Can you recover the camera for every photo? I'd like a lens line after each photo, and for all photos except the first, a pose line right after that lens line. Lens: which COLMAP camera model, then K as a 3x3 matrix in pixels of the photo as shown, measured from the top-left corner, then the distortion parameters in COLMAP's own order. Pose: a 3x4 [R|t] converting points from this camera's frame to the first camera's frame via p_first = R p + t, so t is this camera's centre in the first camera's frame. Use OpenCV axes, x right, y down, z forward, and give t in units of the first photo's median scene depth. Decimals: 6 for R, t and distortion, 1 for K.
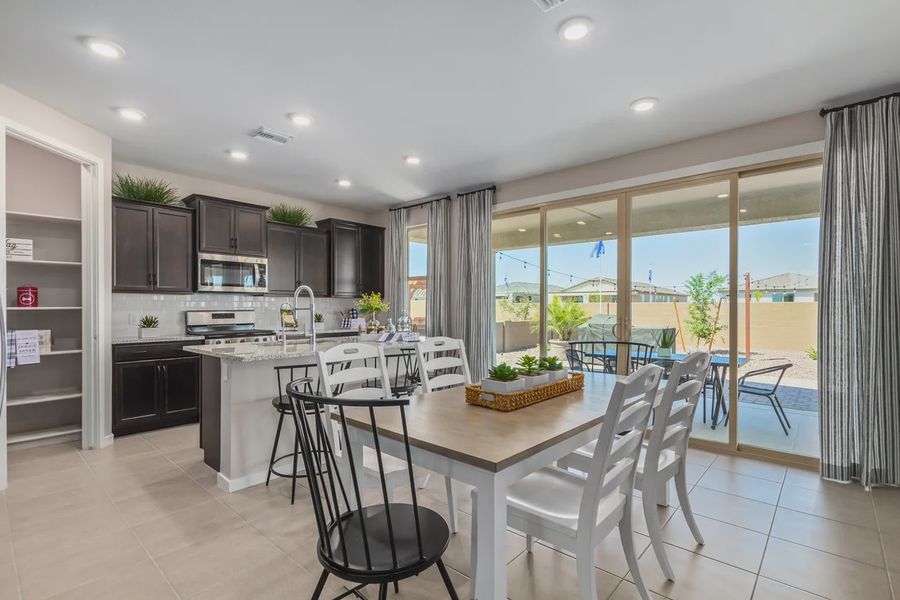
lens RADIAL K [[424.7, 0, 455.9], [0, 424.7, 307.1], [0, 0, 1]] dist [0.000799, 0.000122]
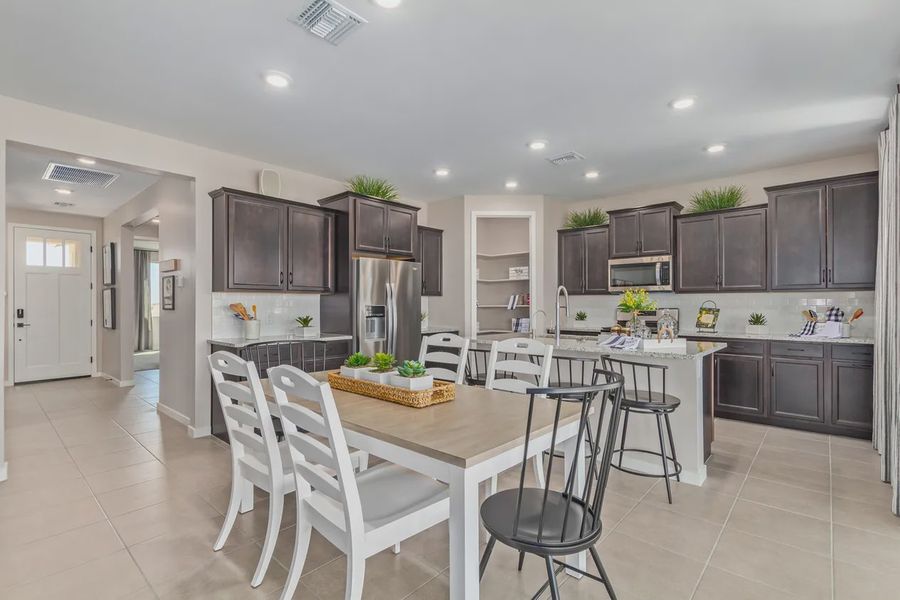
lens RADIAL K [[422.6, 0, 454.3], [0, 422.6, 303.1], [0, 0, 1]] dist [-0.001732, -0.000225]
pose [[-0.008730, -0.005424, -0.999947, 0.546310], [-0.000071, 0.999985, -0.005423, 0.000460], [0.999962, 0.000023, -0.008730, 0.540256]]
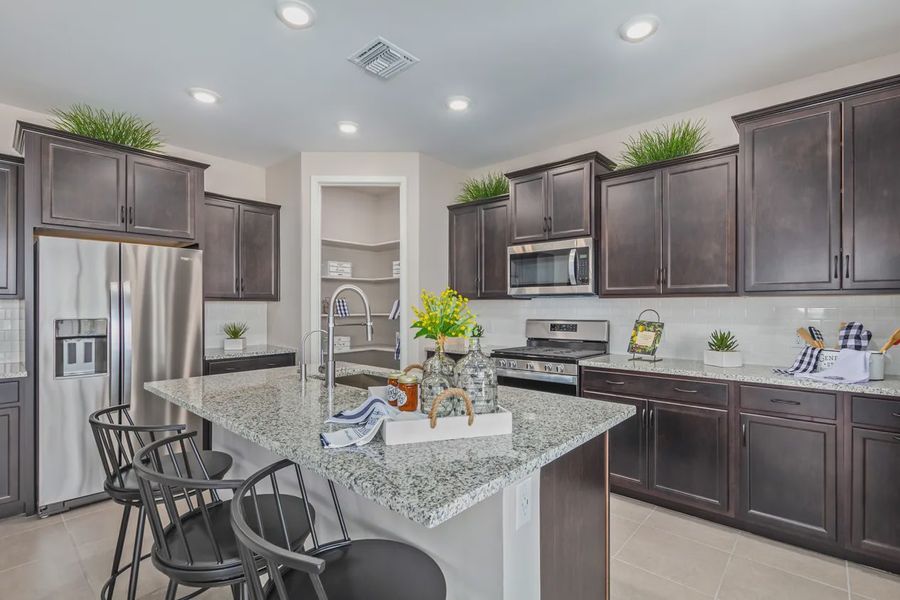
lens RADIAL K [[424.7, 0, 455.9], [0, 424.7, 307.1], [0, 0, 1]] dist [0.000799, 0.000122]
pose [[0.001896, -0.002046, -0.999996, 0.172085], [-0.000160, 0.999998, -0.002046, -0.013025], [0.999998, 0.000164, 0.001896, 0.845259]]
